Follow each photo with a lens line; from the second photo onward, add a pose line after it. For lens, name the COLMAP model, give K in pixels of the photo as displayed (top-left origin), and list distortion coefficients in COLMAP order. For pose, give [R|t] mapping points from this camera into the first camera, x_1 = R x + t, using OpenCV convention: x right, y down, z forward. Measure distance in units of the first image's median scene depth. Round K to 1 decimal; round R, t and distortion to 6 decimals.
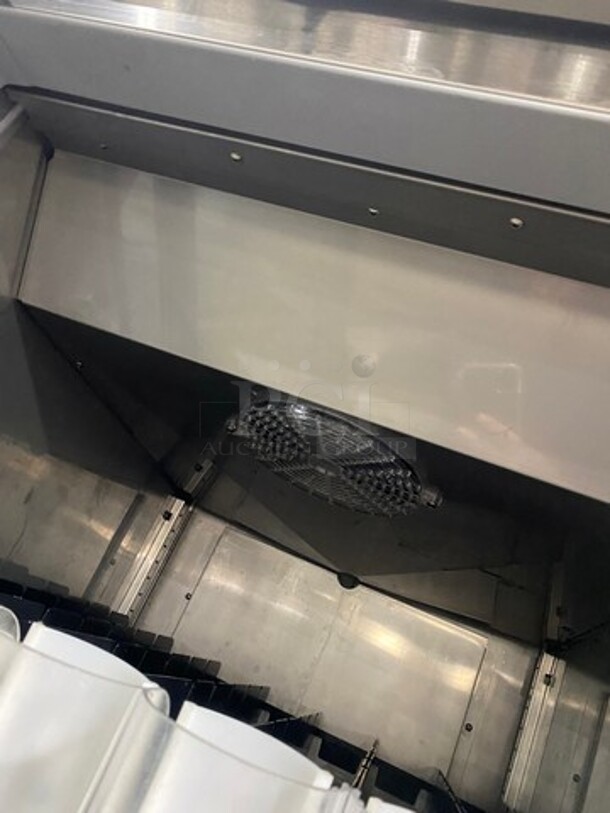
lens RADIAL K [[605.8, 0, 308.0], [0, 605.8, 403.7], [0, 0, 1]] dist [-0.006162, -0.007153]
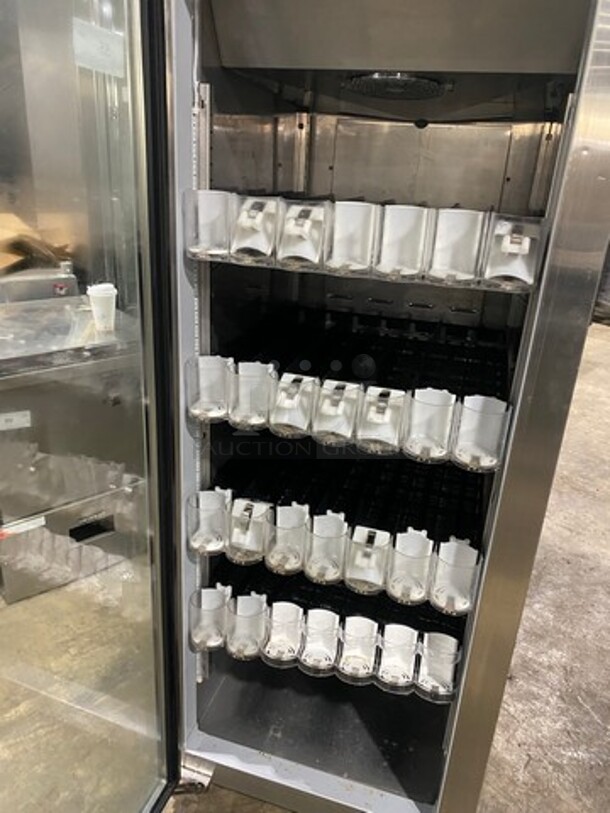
lens RADIAL K [[605.8, 0, 306.0], [0, 605.8, 406.7], [0, 0, 1]] dist [-0.006162, -0.007153]
pose [[0.927857, -0.272385, -0.254729, -0.015656], [0.372933, 0.680105, 0.631172, -0.338013], [0.001321, -0.680635, 0.732622, -0.725693]]
